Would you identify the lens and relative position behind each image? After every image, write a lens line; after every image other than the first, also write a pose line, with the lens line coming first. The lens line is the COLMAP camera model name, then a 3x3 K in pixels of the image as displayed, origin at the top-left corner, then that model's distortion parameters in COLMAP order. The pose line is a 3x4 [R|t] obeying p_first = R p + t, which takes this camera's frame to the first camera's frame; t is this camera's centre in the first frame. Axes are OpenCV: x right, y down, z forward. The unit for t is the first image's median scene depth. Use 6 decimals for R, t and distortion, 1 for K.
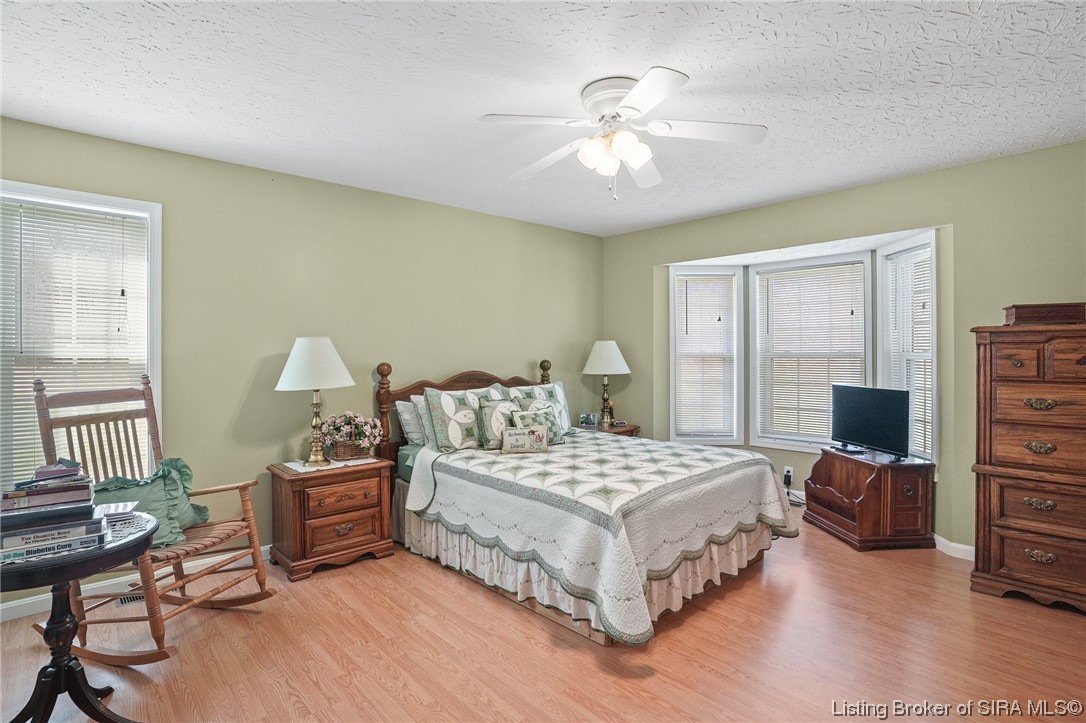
lens RADIAL K [[527.7, 0, 523.9], [0, 527.7, 353.8], [0, 0, 1]] dist [-0.031114, 0.013488]
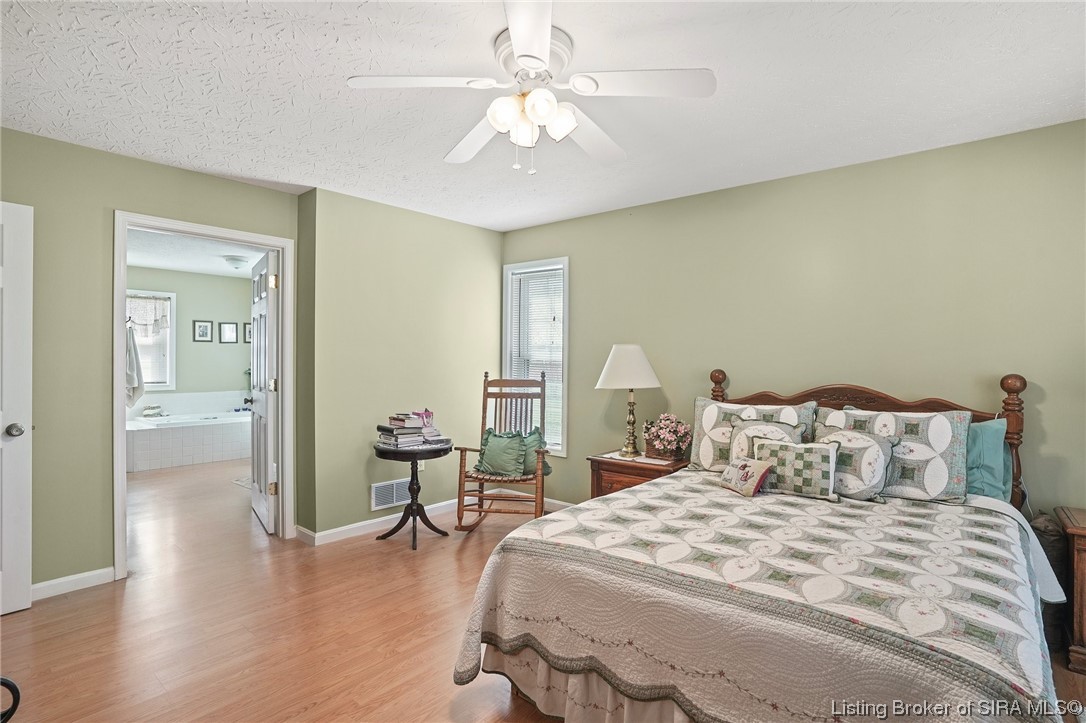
lens RADIAL K [[527.7, 0, 538.9], [0, 527.7, 367.3], [0, 0, 1]] dist [-0.031114, 0.013488]
pose [[0.172683, 0.023114, -0.984706, 0.821214], [-0.006863, 0.999729, 0.022264, -0.006660], [0.984954, 0.002914, 0.172795, 0.715069]]
